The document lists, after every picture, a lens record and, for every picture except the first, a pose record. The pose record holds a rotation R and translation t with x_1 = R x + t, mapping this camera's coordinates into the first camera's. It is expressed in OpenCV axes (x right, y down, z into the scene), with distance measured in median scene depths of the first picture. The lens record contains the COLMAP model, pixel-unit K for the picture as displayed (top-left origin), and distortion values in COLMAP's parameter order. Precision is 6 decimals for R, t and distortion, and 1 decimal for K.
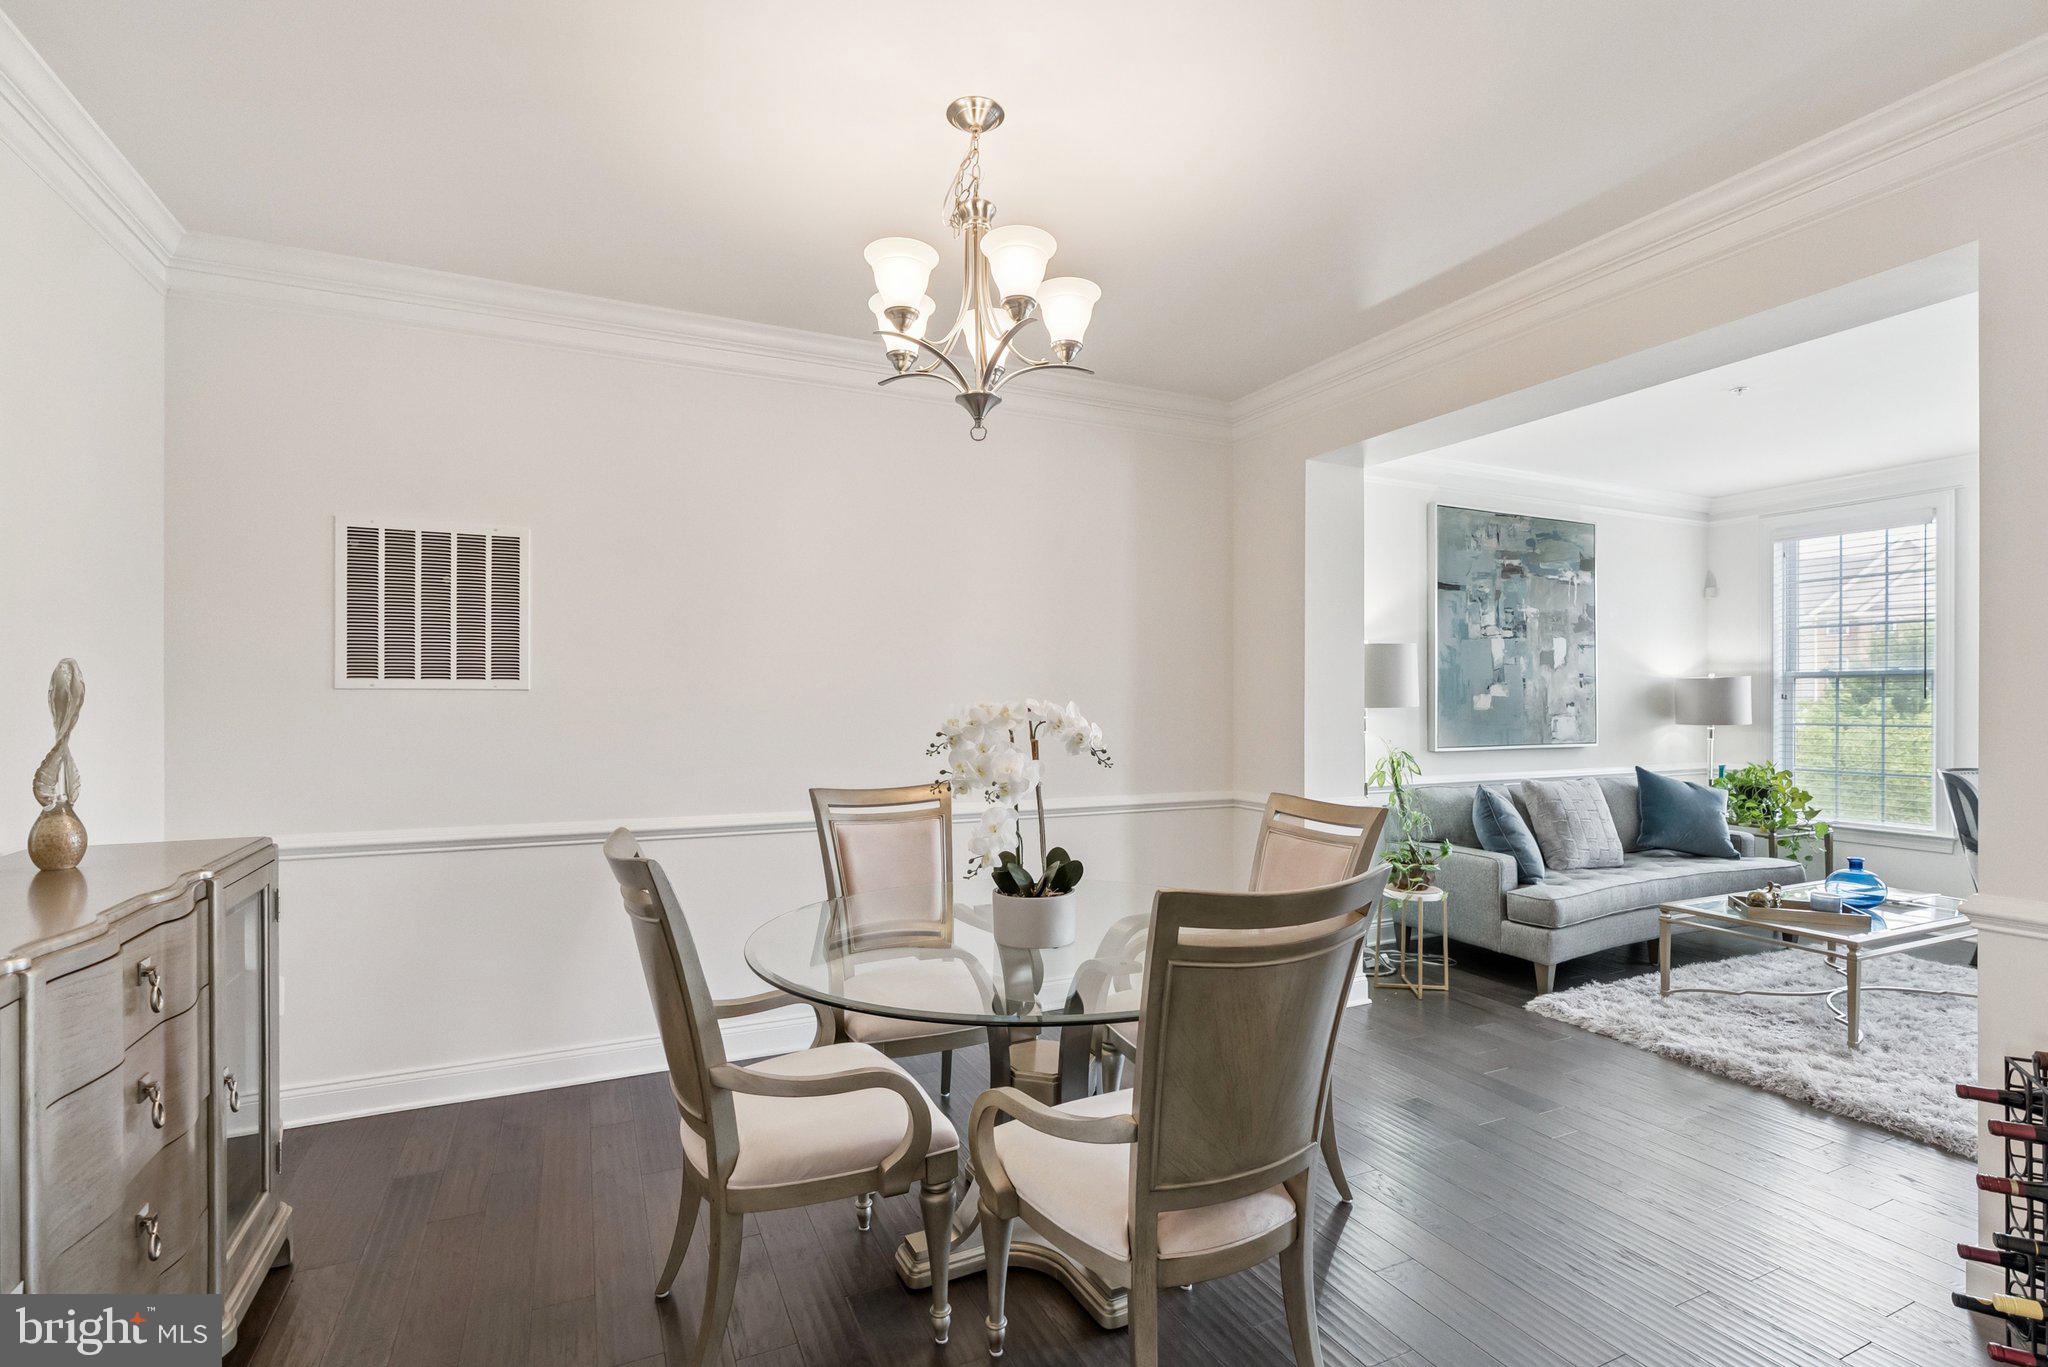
lens RADIAL K [[946.7, 0, 1018.7], [0, 946.7, 700.7], [0, 0, 1]] dist [-0.012805, 0.004686]
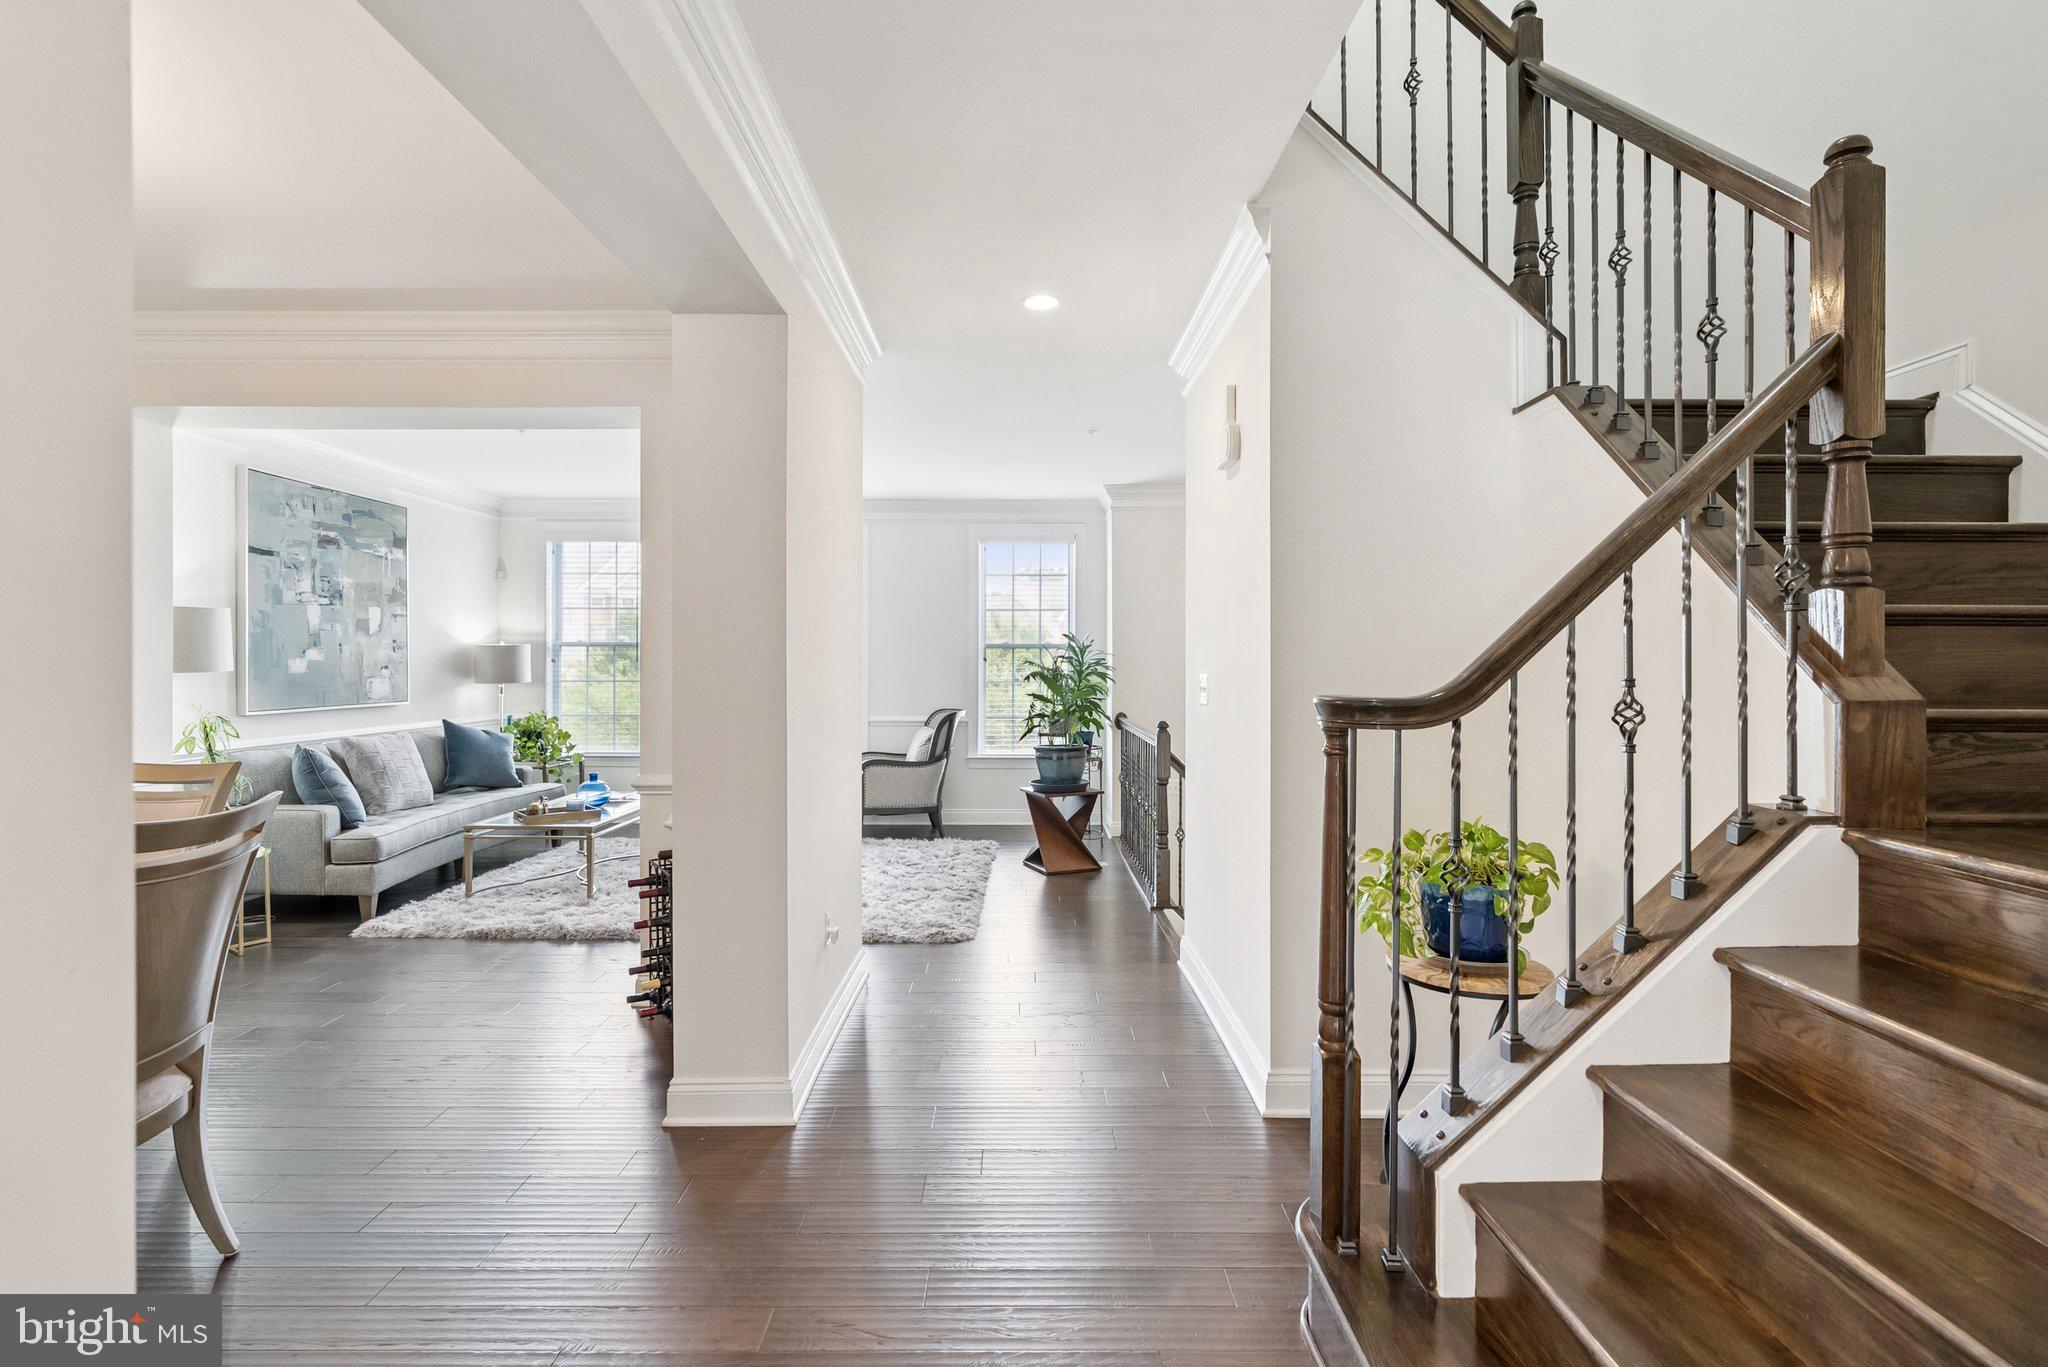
lens RADIAL K [[946.7, 0, 1023.0], [0, 946.7, 664.0], [0, 0, 1]] dist [-0.012805, 0.004686]
pose [[0.418822, -0.002399, 0.908065, -0.124968], [0.000090, 0.999997, 0.002600, -0.003498], [-0.908068, -0.001007, 0.418821, -0.171444]]
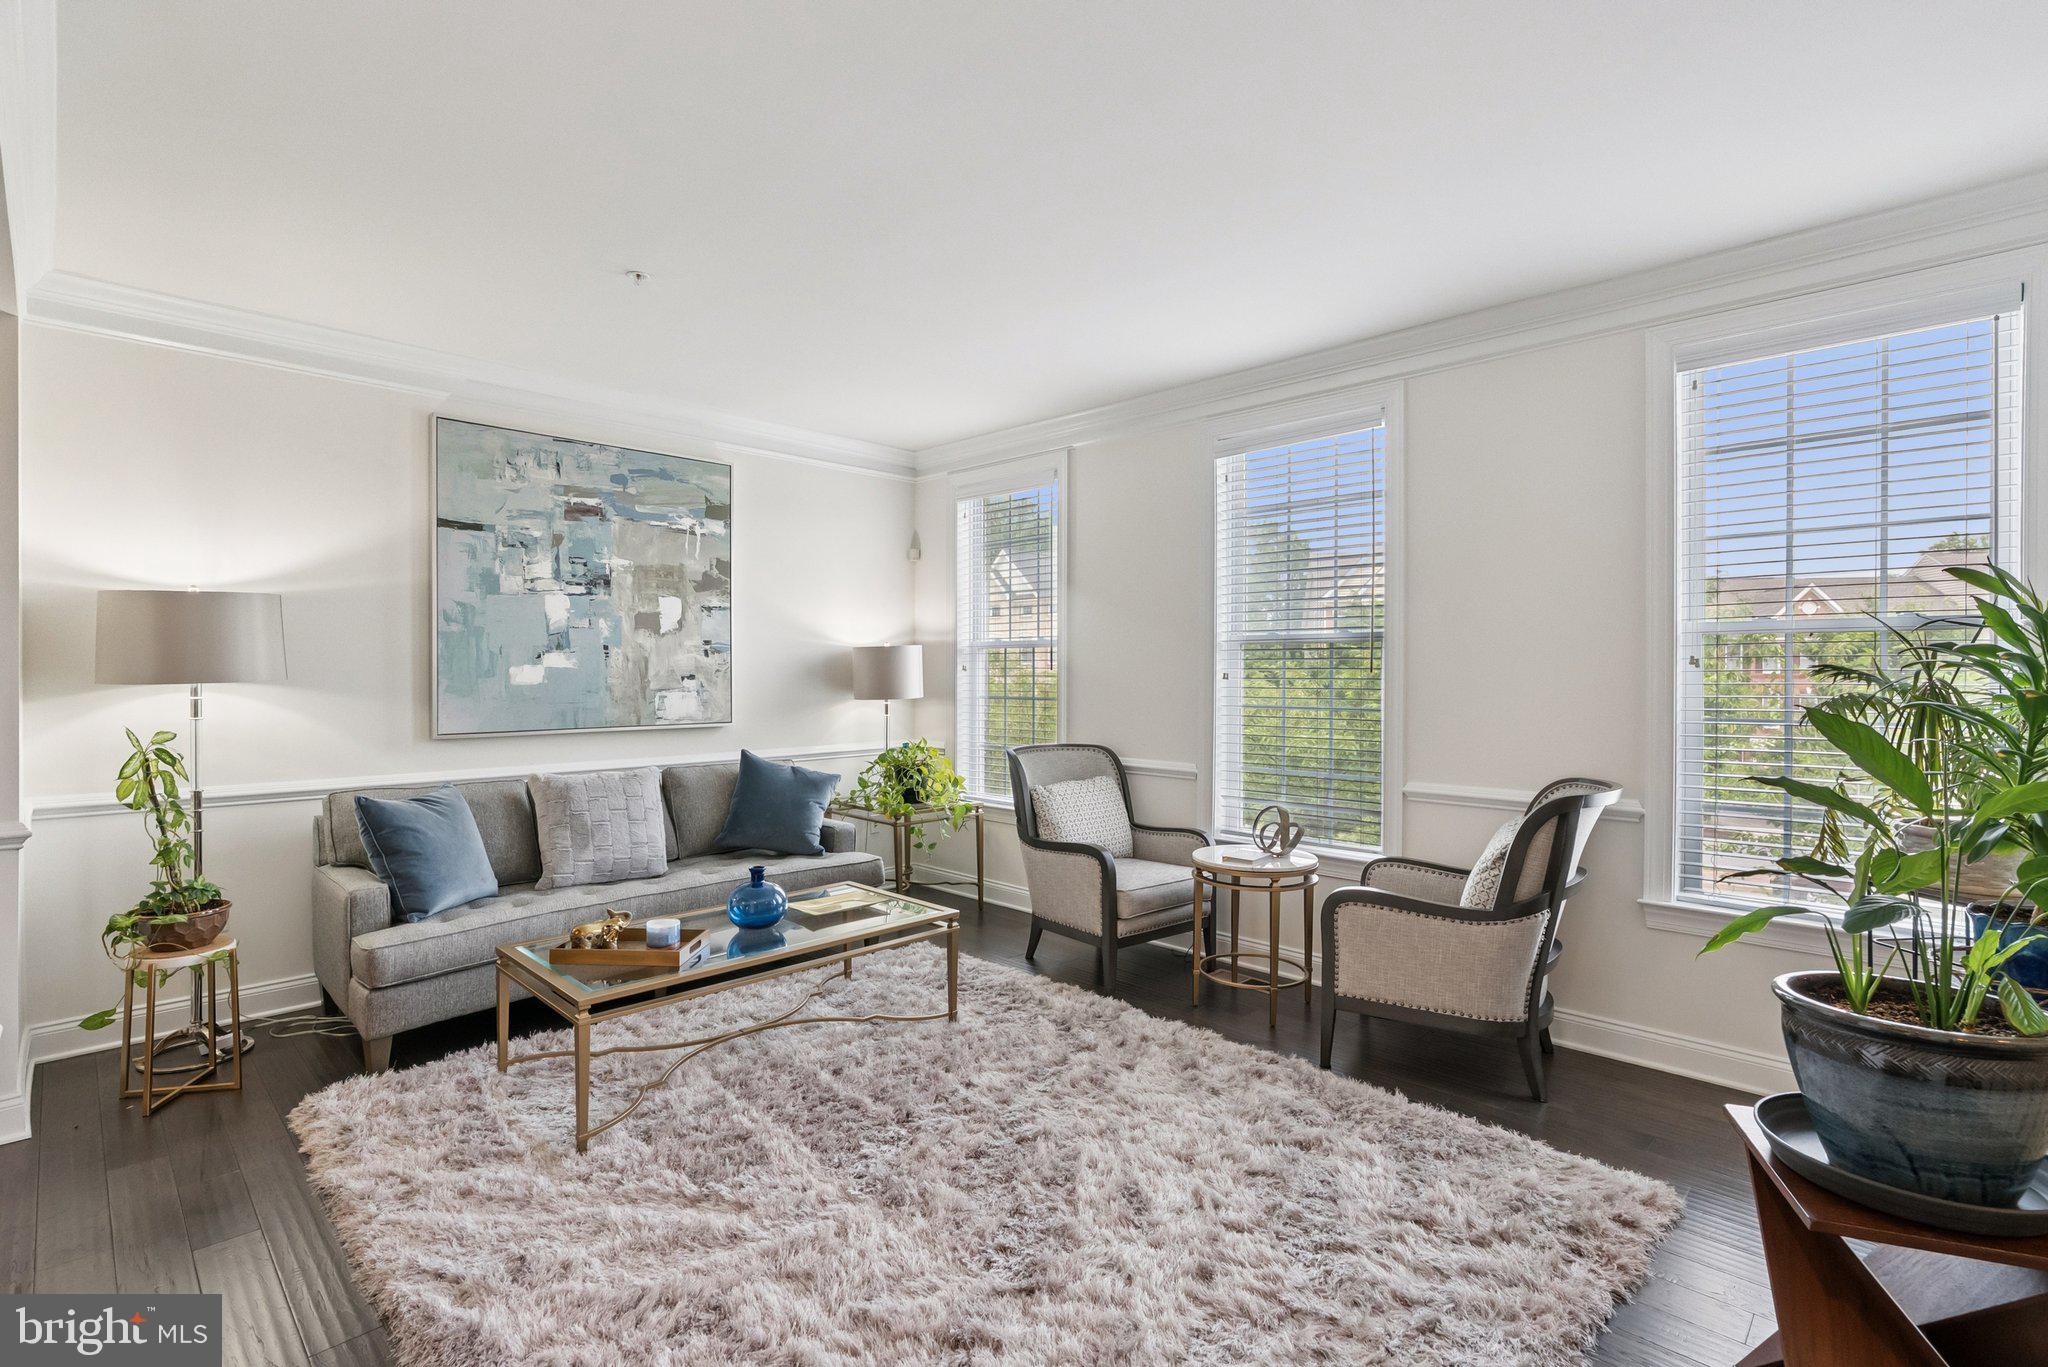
lens RADIAL K [[946.7, 0, 1019.9], [0, 946.7, 676.9], [0, 0, 1]] dist [-0.012805, 0.004686]
pose [[0.936168, -0.002953, 0.351540, 0.659207], [0.000580, 0.999976, 0.006856, -0.002066], [-0.351552, -0.006215, 0.936148, 0.127108]]
